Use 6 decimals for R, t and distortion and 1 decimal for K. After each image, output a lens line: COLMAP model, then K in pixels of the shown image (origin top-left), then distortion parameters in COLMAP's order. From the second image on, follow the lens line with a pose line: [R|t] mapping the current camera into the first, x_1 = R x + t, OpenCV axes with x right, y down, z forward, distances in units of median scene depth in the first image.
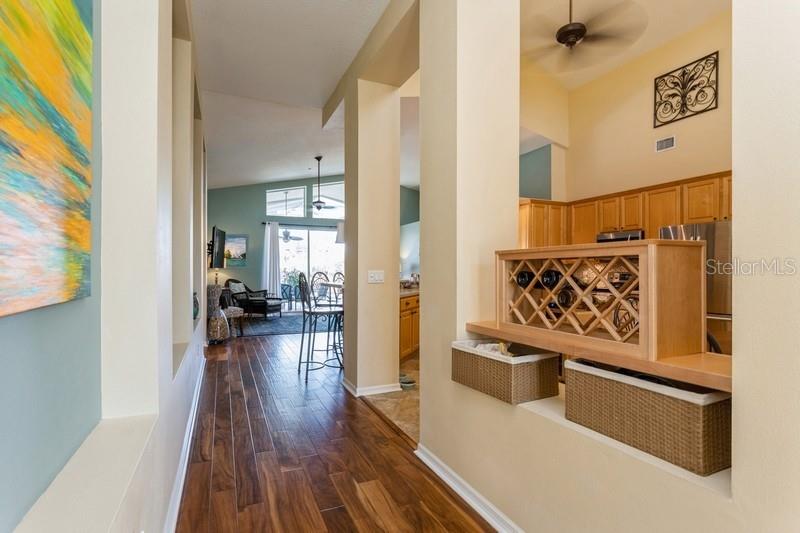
lens RADIAL K [[387.9, 0, 398.3], [0, 387.9, 269.6], [0, 0, 1]] dist [-0.002335, 0.000168]
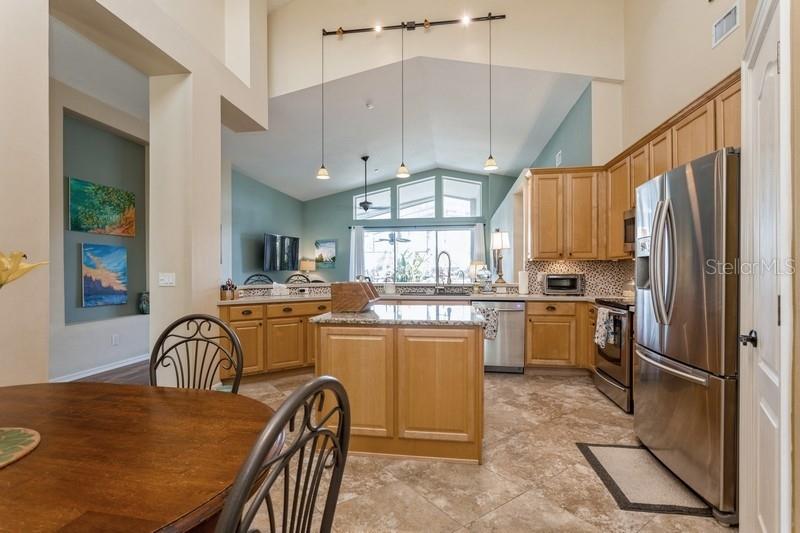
lens RADIAL K [[387.9, 0, 398.3], [0, 387.9, 269.6], [0, 0, 1]] dist [-0.002335, 0.000168]
pose [[0.839206, -0.007079, -0.543768, 0.346006], [0.005967, 0.999975, -0.003808, -0.000017], [0.543781, -0.000049, 0.839227, 0.188974]]
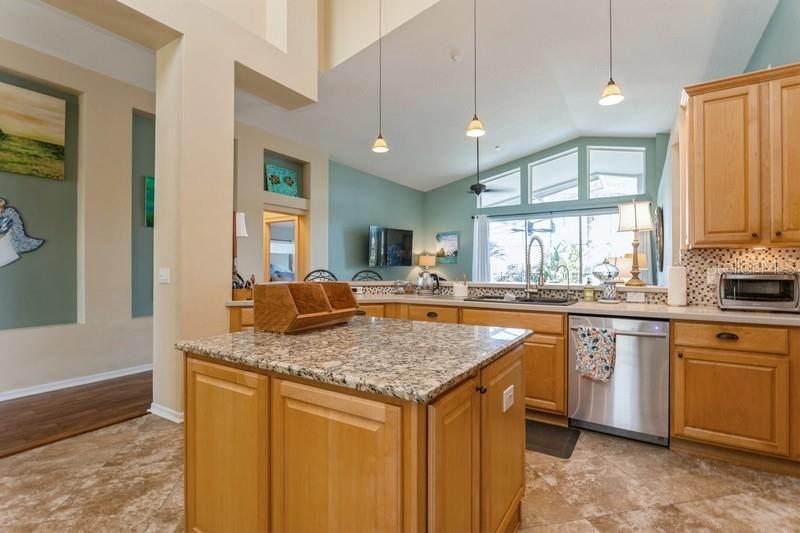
lens RADIAL K [[382.1, 0, 401.8], [0, 382.1, 262.7], [0, 0, 1]] dist [-0.004050, 0.000877]
pose [[0.547573, -0.013478, -0.836650, 0.337040], [0.004492, 0.999903, -0.013167, 0.001030], [0.836746, 0.003452, 0.547580, 0.360105]]
